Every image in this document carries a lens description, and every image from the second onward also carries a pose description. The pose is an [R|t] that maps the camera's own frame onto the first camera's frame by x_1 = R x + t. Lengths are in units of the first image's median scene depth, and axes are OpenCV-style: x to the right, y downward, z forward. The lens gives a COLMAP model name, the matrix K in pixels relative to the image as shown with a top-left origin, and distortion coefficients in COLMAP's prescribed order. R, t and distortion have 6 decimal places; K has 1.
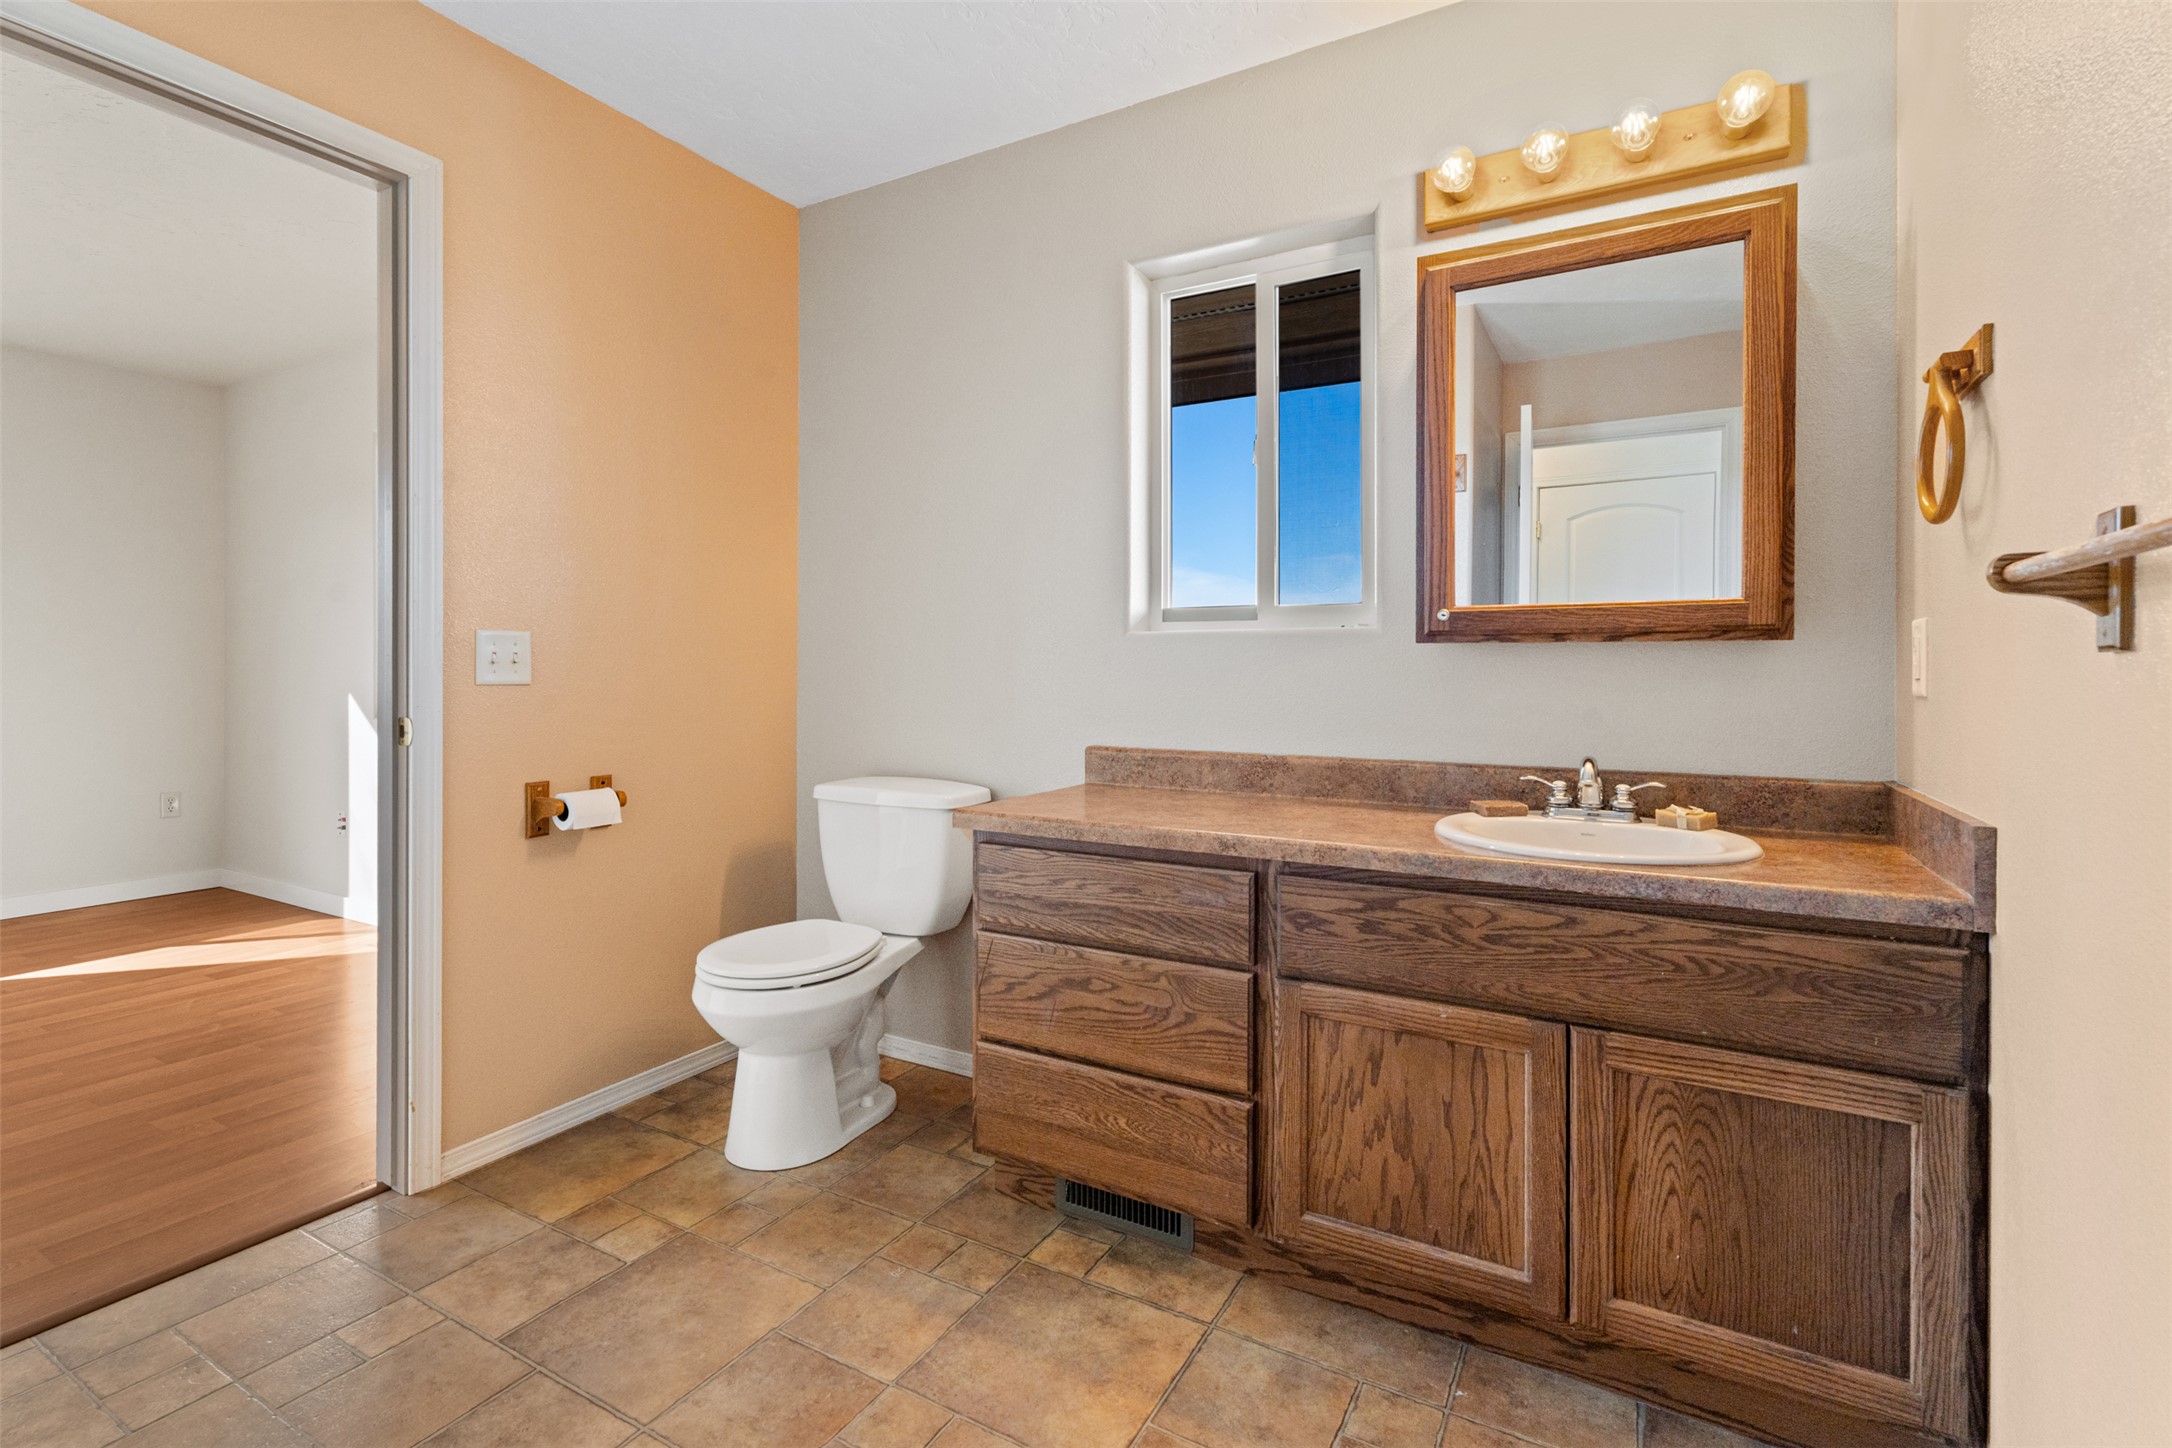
lens RADIAL K [[1008.8, 0, 1083.4], [0, 1008.8, 681.2], [0, 0, 1]] dist [-0.000499, -0.000124]
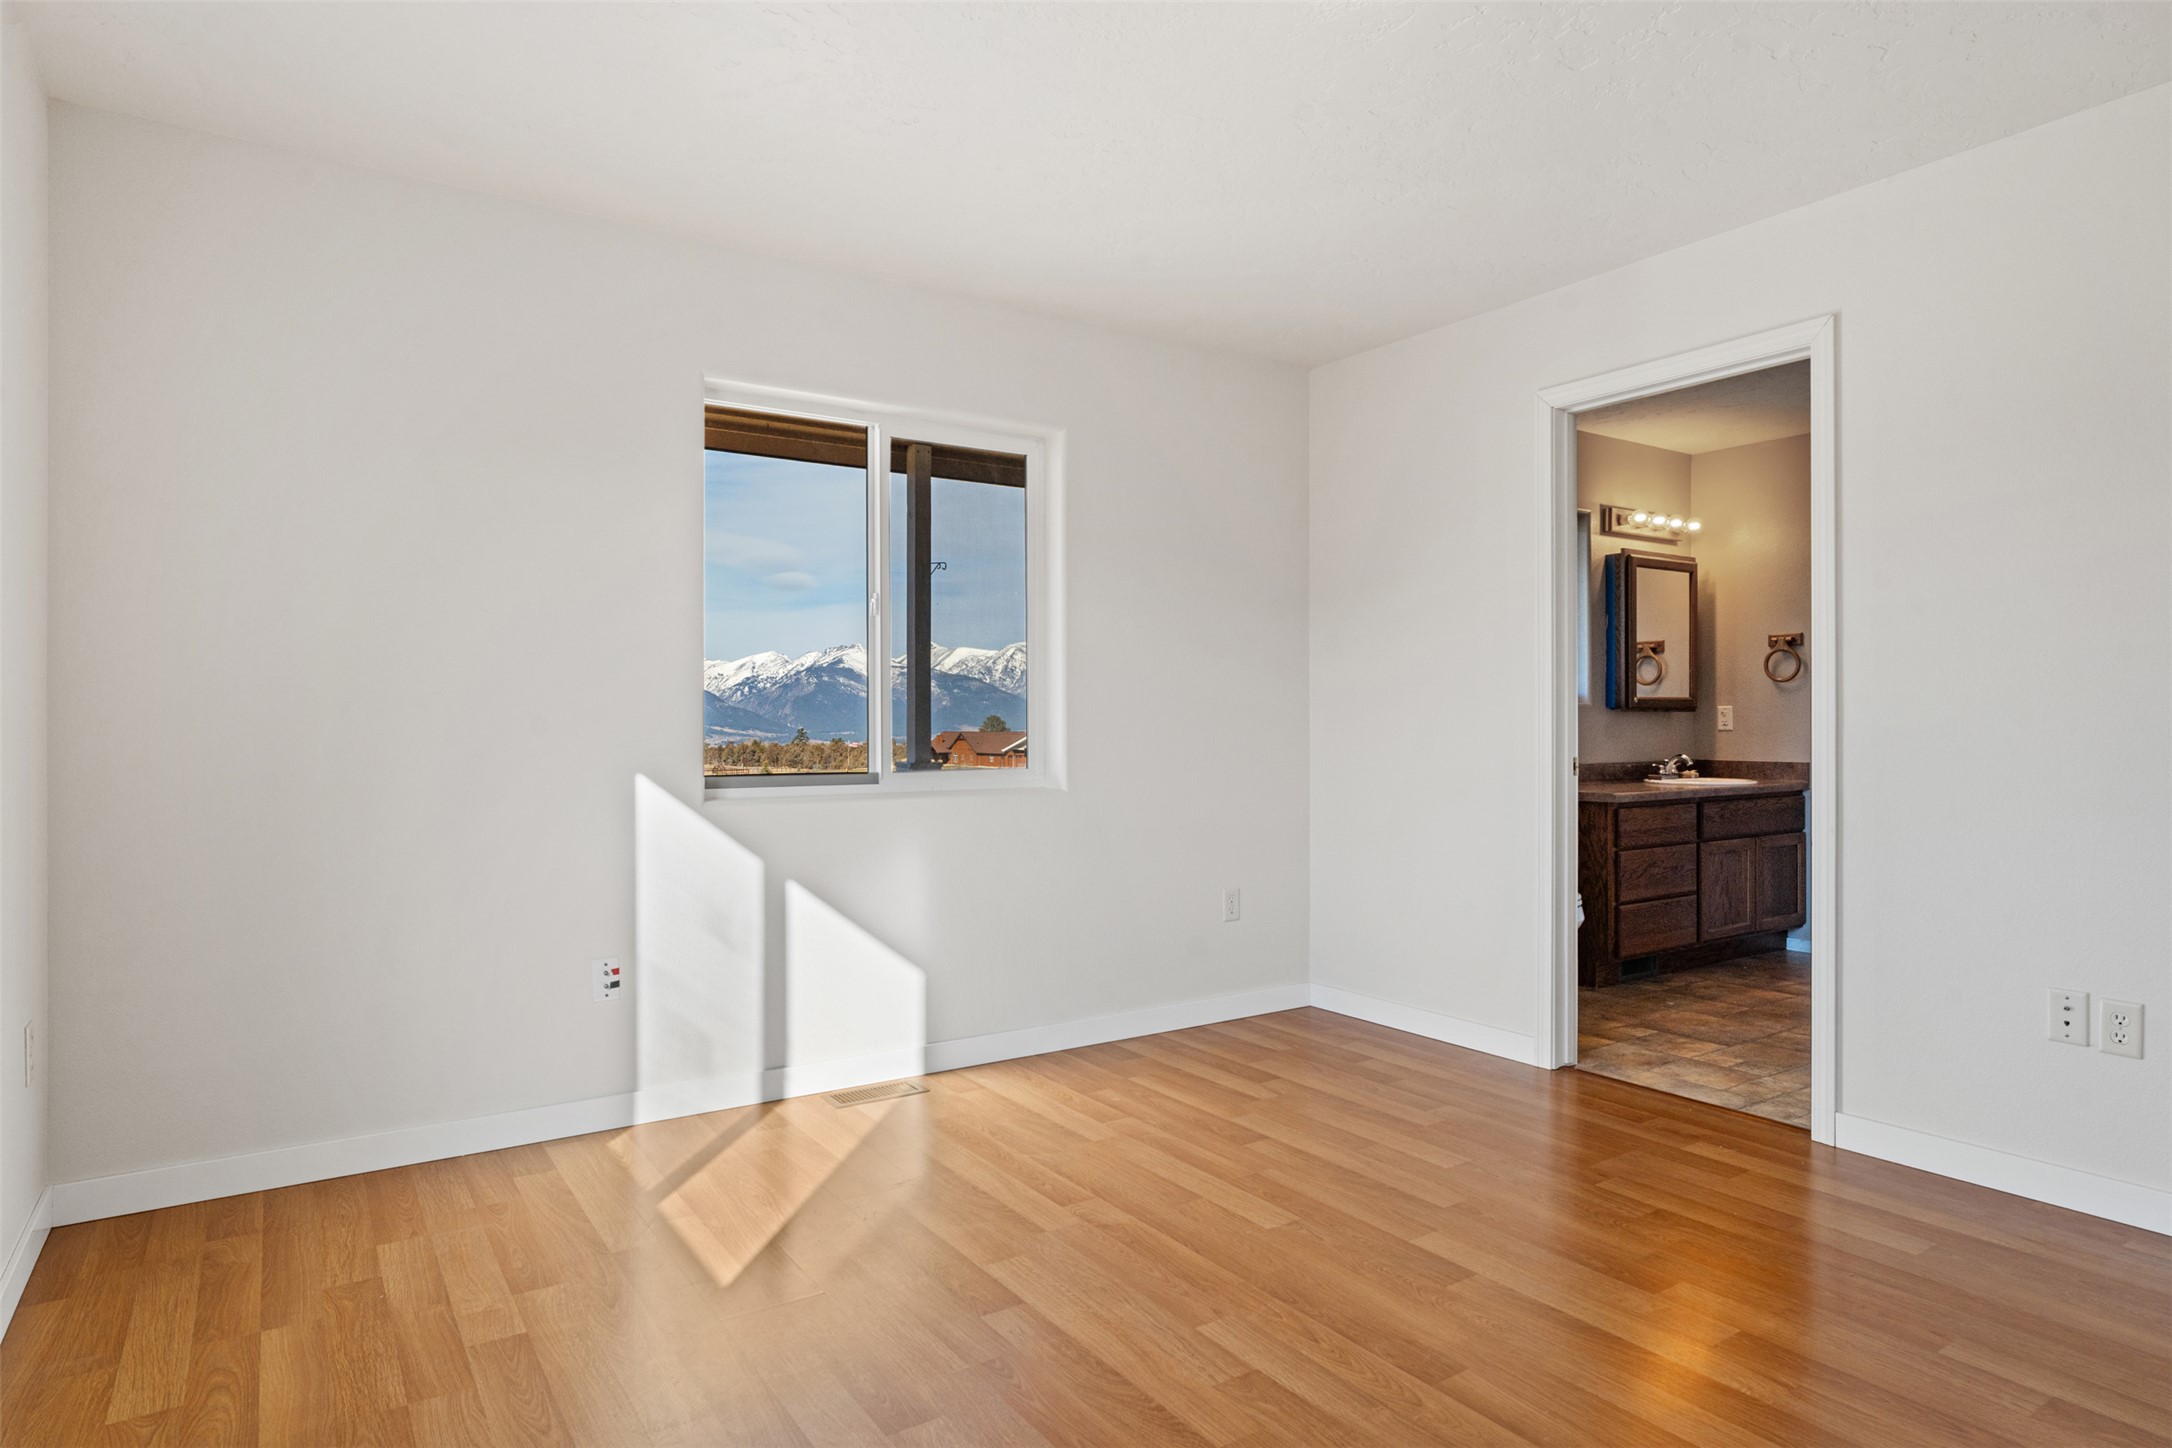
lens RADIAL K [[1214.5, 0, 1086.0], [0, 1214.5, 724.0], [0, 0, 1]] dist [0.000066, 0.000005]
pose [[0.441750, -0.011339, 0.897067, -3.170653], [0.010003, 0.999920, 0.007714, -0.050486], [-0.897083, 0.005566, 0.441828, 0.991452]]
